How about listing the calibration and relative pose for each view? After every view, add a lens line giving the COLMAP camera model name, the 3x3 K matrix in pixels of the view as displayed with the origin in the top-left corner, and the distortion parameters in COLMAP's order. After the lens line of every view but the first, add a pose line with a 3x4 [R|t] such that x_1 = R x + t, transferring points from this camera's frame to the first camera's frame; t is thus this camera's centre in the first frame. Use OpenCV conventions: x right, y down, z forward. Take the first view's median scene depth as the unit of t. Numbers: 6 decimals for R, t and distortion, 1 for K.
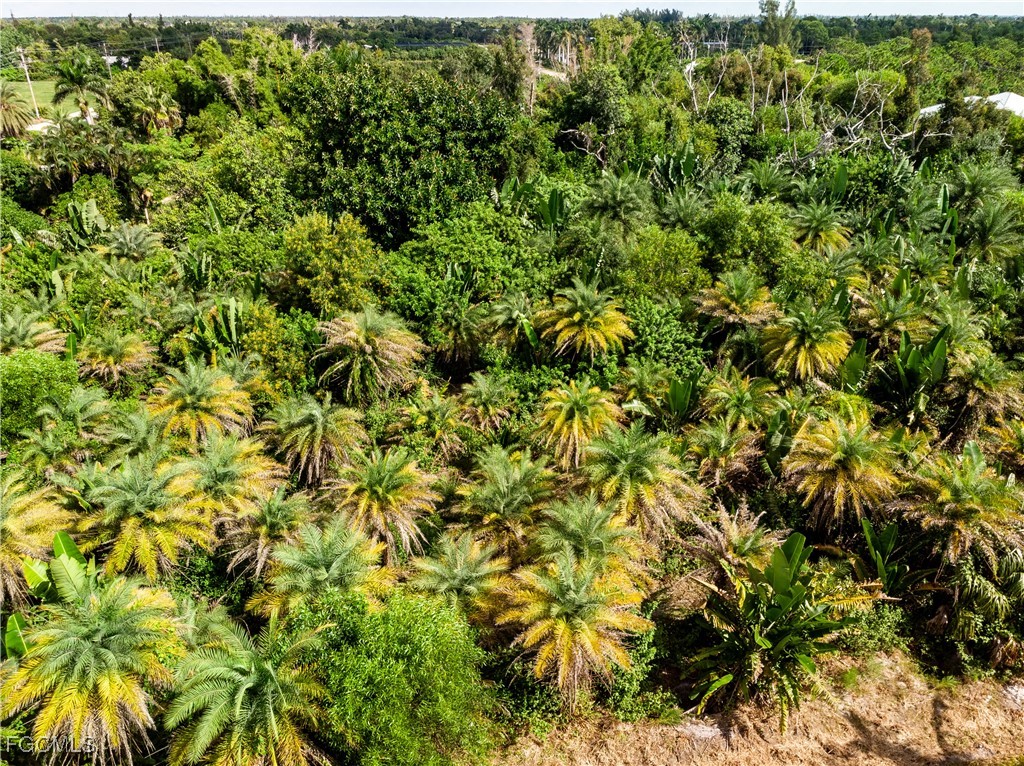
lens RADIAL K [[765.2, 0, 512.0], [0, 765.2, 383.0], [0, 0, 1]] dist [0.001353, 0.005362]
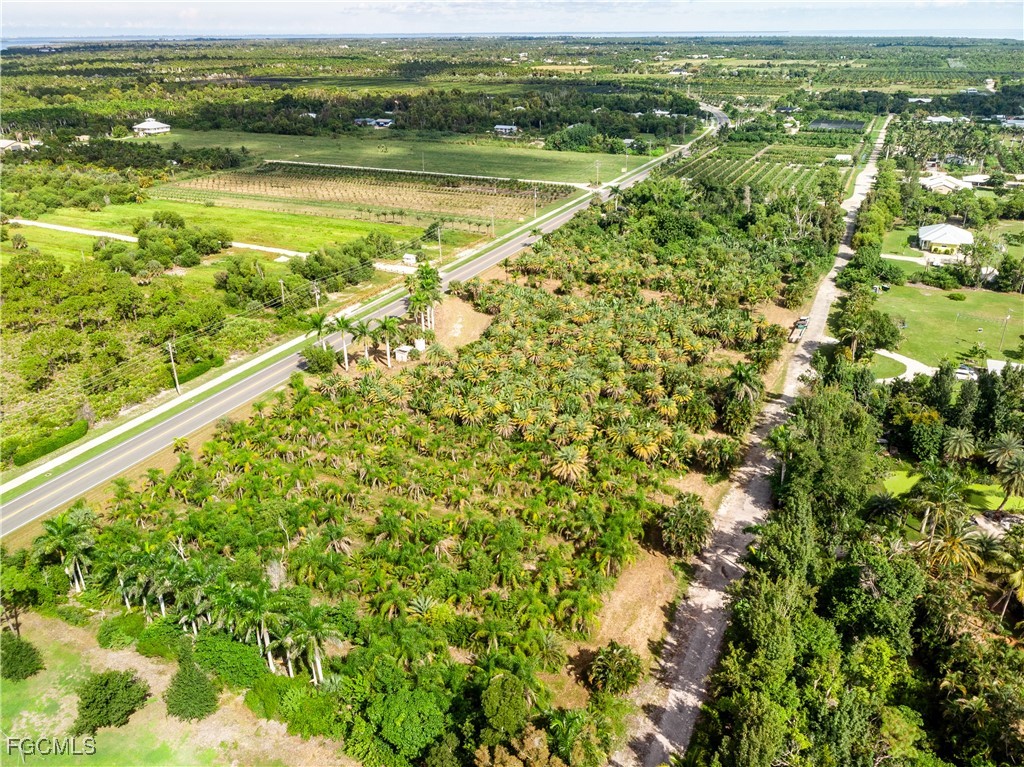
lens RADIAL K [[783.9, 0, 519.2], [0, 783.9, 362.6], [0, 0, 1]] dist [0.002022, 0.004444]
pose [[0.833017, 0.206112, -0.513421, 1.794348], [-0.226785, 0.973675, 0.022925, 0.647880], [0.504630, 0.097339, 0.857831, -3.735628]]
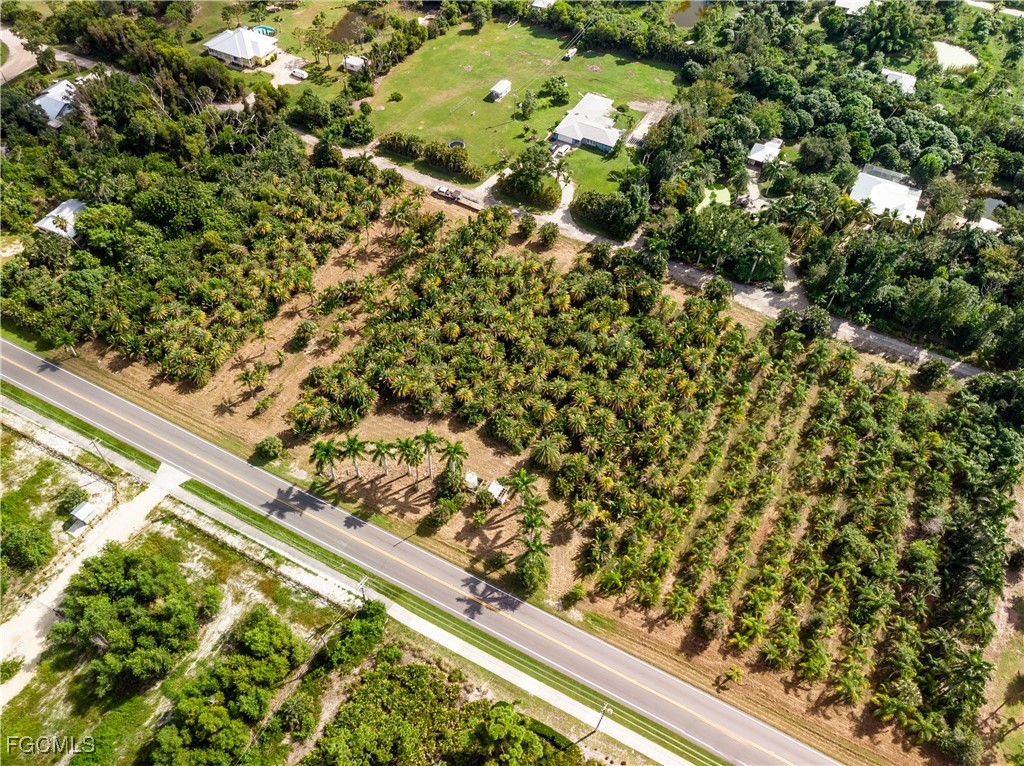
lens RADIAL K [[765.2, 0, 512.0], [0, 765.2, 383.0], [0, 0, 1]] dist [0.001353, 0.005362]
pose [[0.587668, -0.614448, 0.526403, -1.735503], [0.321451, 0.774358, 0.545013, -1.150778], [-0.742506, -0.151075, 0.652580, -2.931716]]
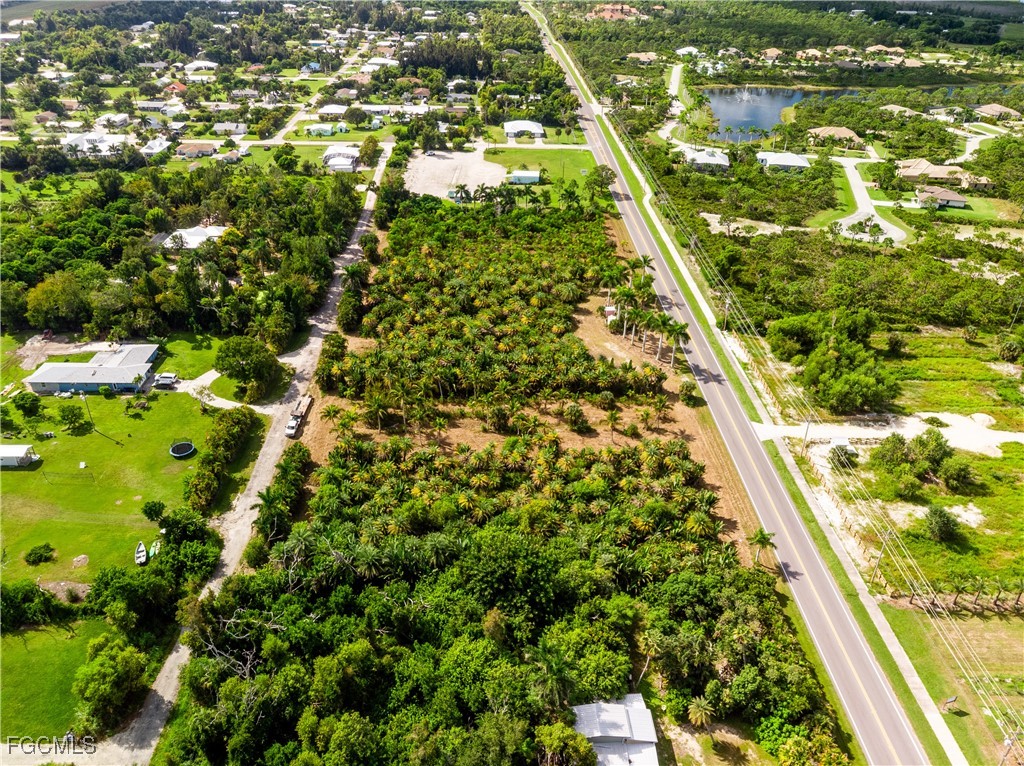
lens RADIAL K [[772.0, 0, 512.0], [0, 772.0, 383.0], [0, 0, 1]] dist [-0.007133, -0.000747]
pose [[-0.992714, -0.082536, 0.087794, -0.319127], [0.026762, 0.559378, 0.828480, -2.684192], [-0.117489, 0.824793, -0.553093, 1.903337]]
